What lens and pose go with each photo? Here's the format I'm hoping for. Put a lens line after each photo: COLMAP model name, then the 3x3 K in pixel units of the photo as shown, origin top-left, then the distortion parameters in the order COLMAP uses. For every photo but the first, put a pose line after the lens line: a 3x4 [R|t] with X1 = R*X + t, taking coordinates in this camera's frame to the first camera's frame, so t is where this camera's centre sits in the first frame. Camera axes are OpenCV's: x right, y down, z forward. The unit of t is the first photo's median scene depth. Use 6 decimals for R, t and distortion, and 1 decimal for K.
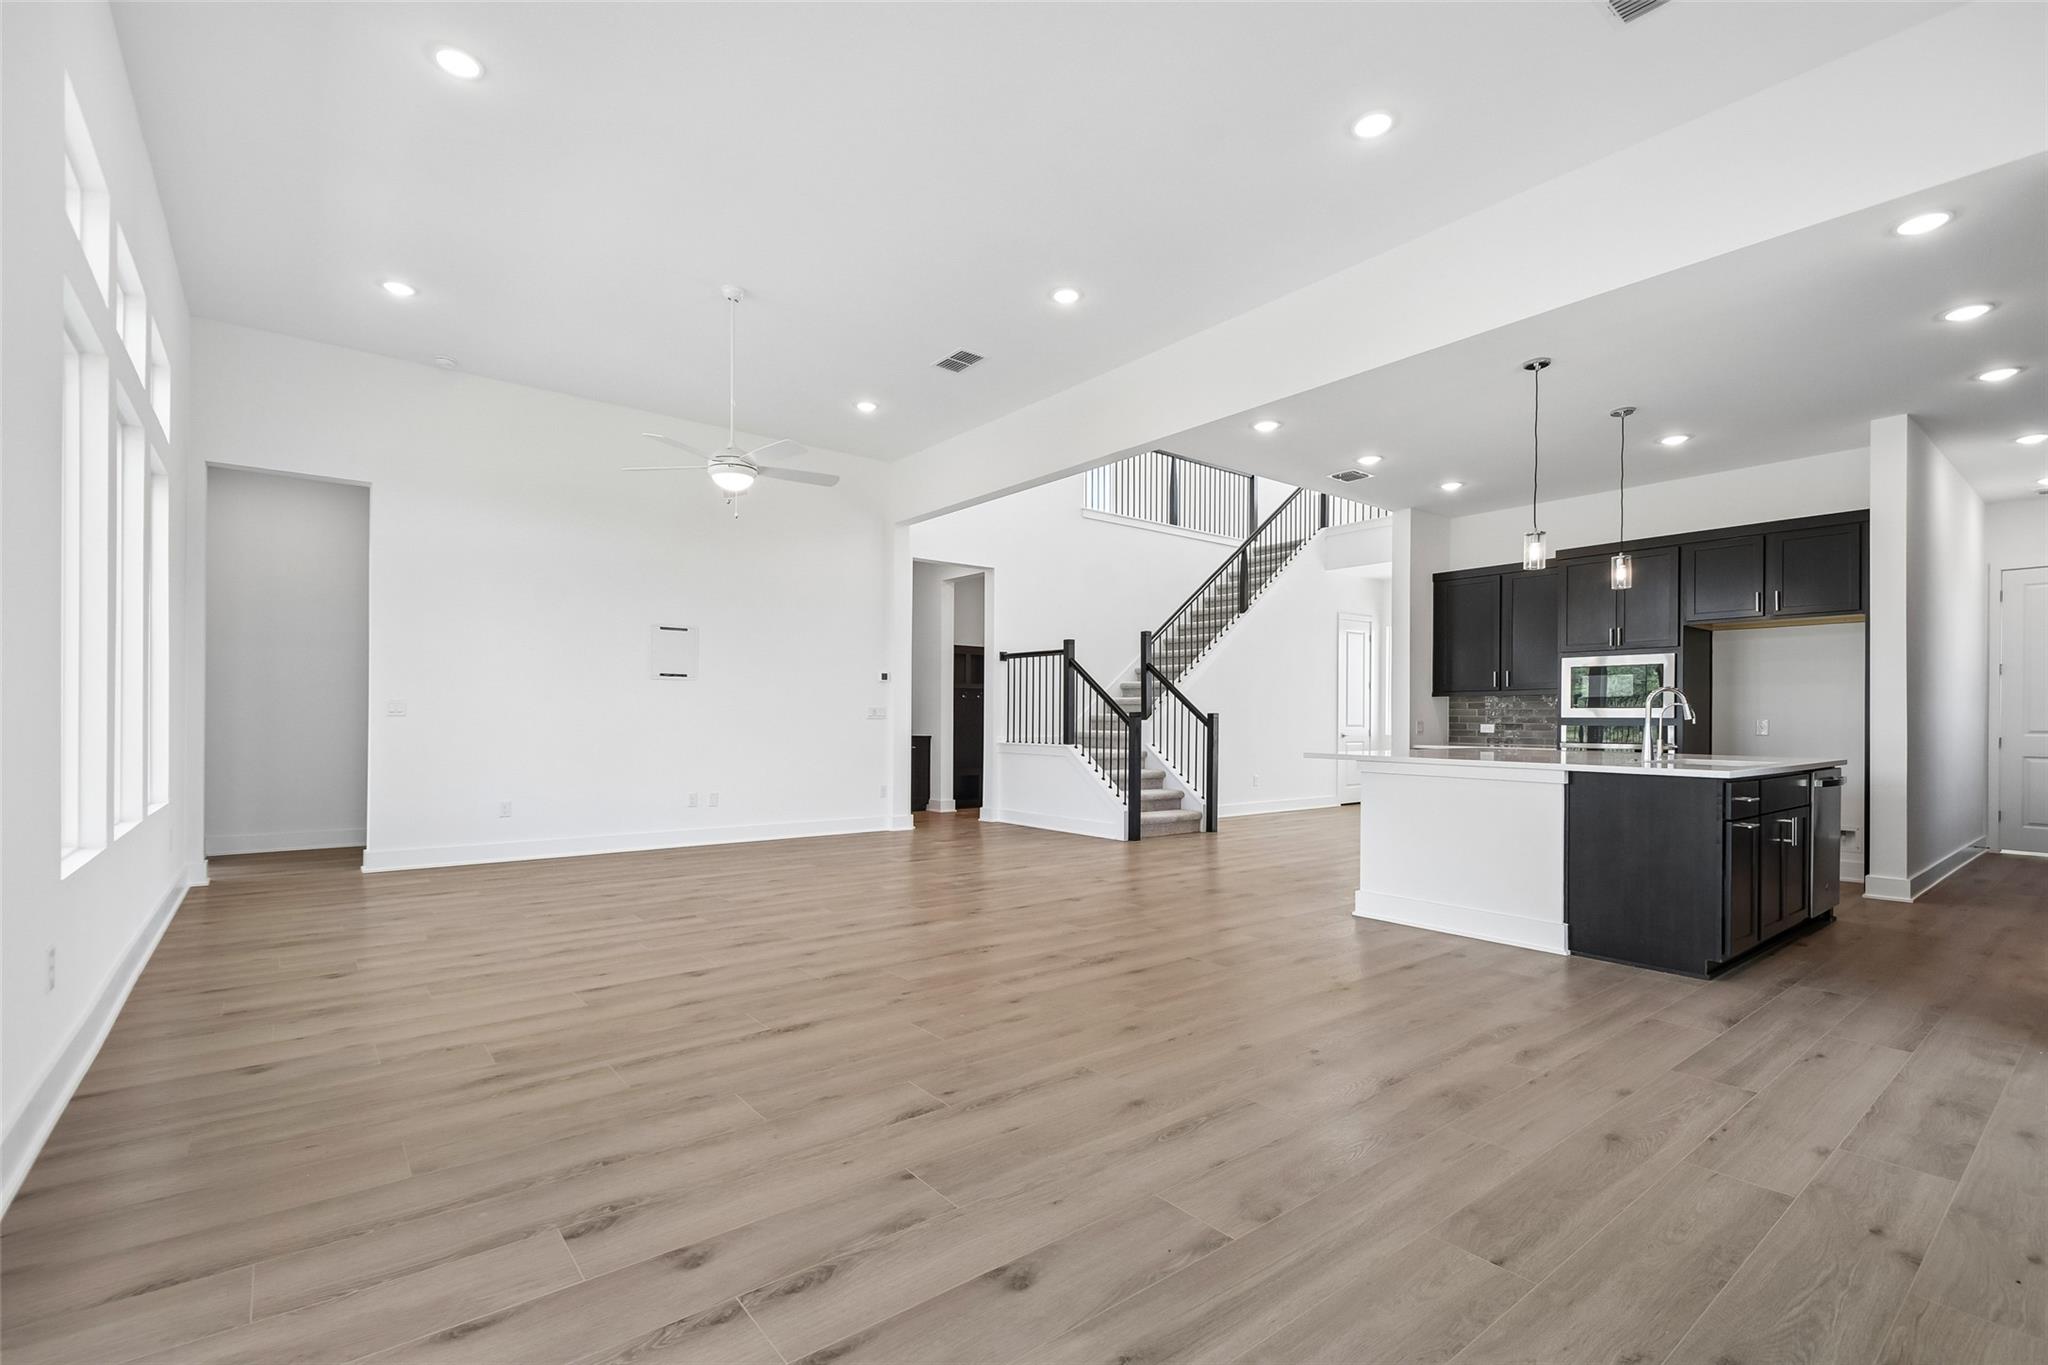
lens RADIAL K [[914.4, 0, 1015.7], [0, 914.4, 711.4], [0, 0, 1]] dist [0.011170, -0.000654]
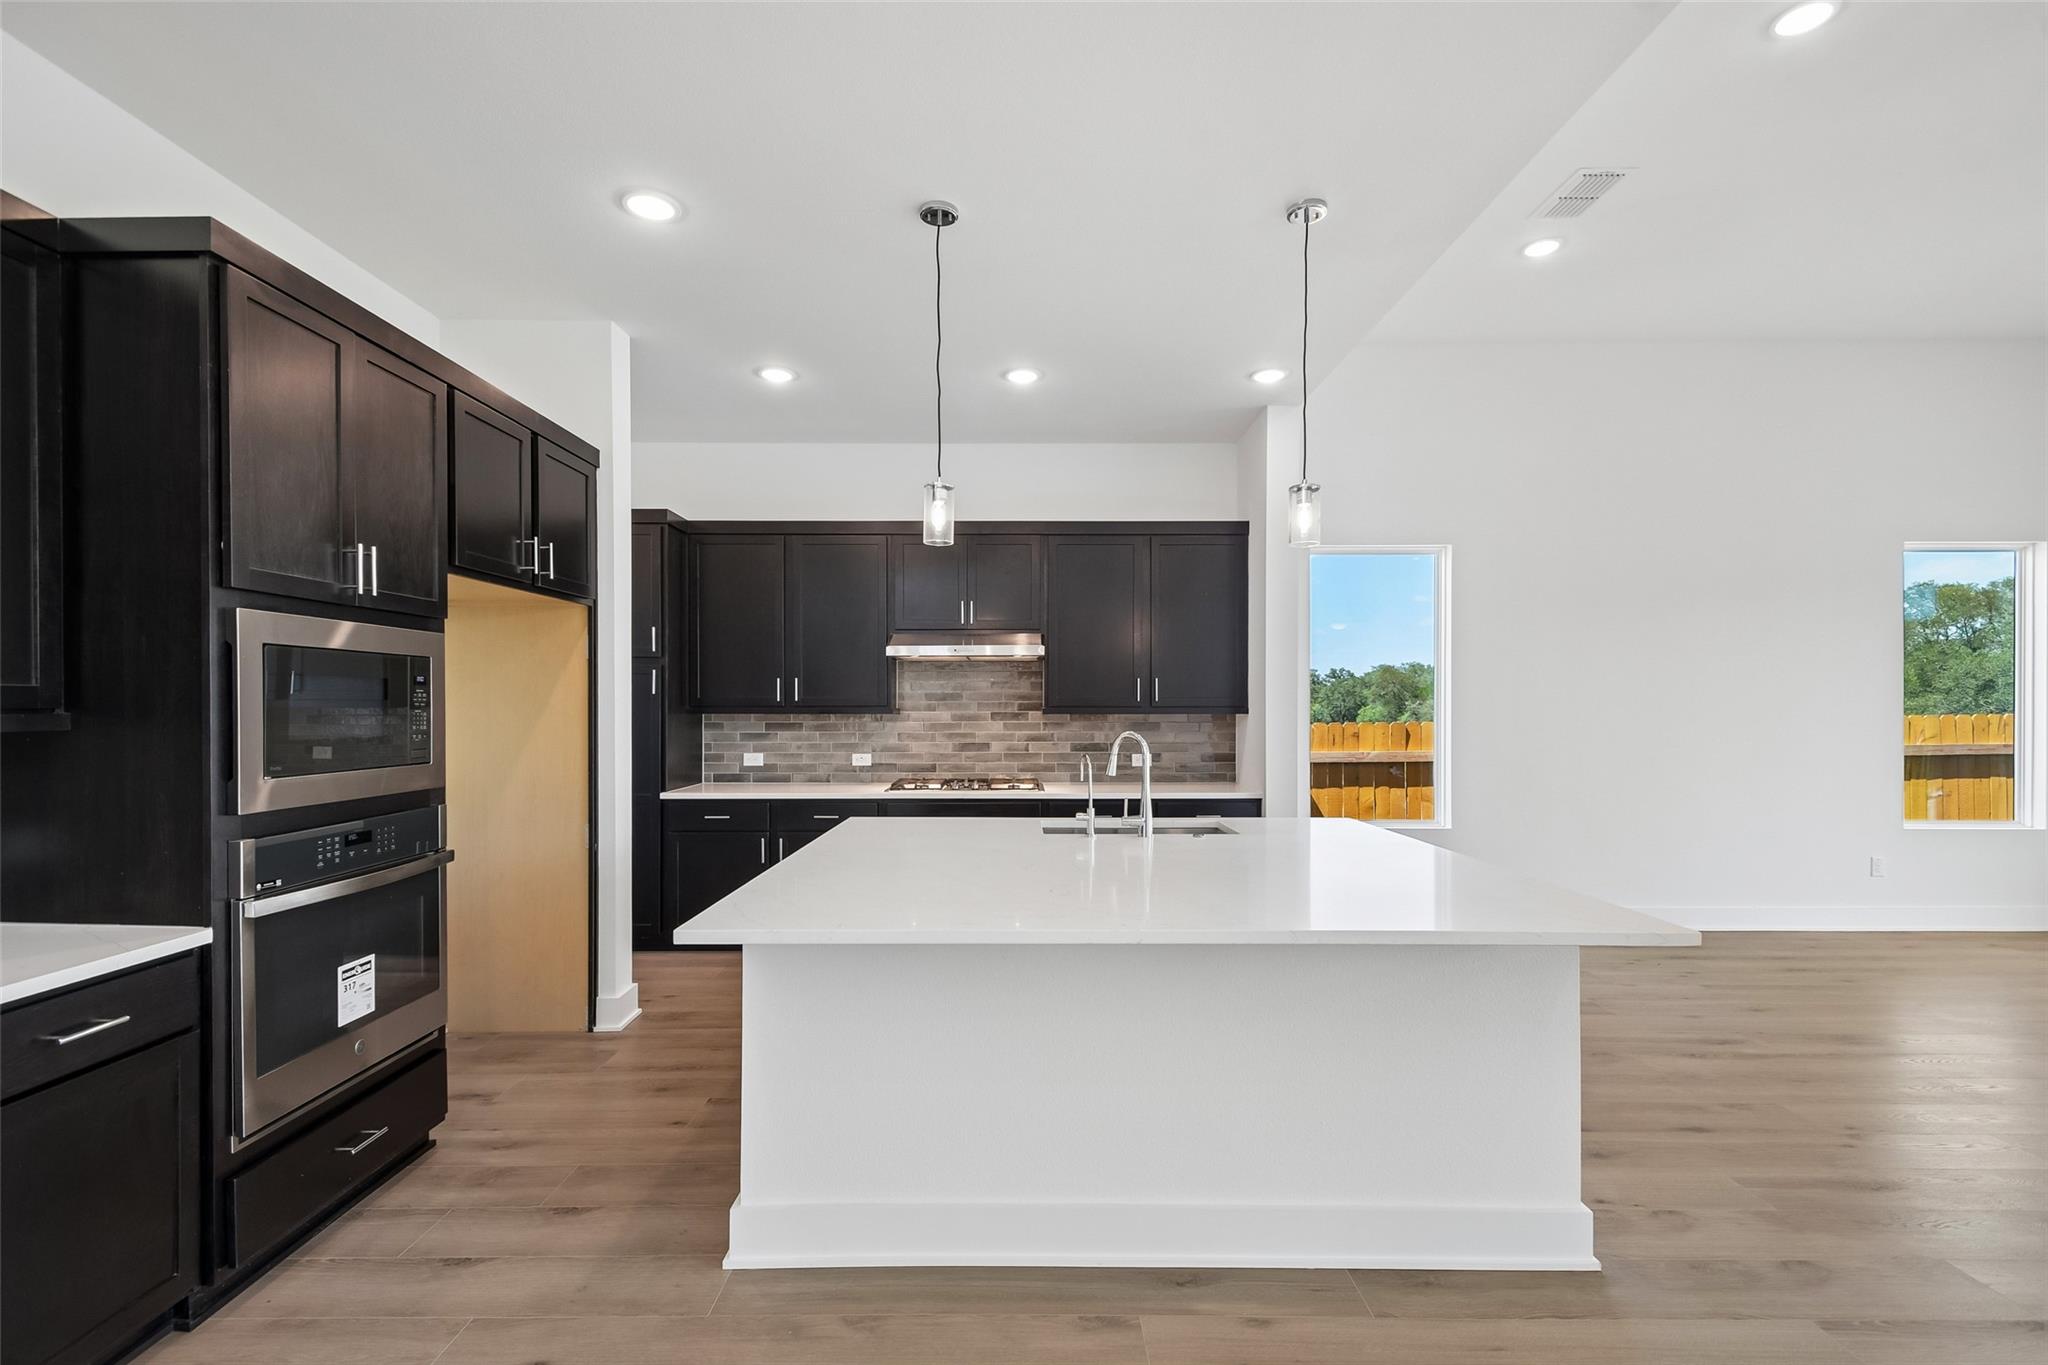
lens RADIAL K [[914.4, 0, 1015.7], [0, 914.4, 711.4], [0, 0, 1]] dist [0.011170, -0.000654]
pose [[-0.782955, -0.010098, 0.621996, 0.253592], [-0.010739, 0.999939, 0.002715, -0.032922], [-0.621986, -0.004553, -0.783015, 1.222714]]
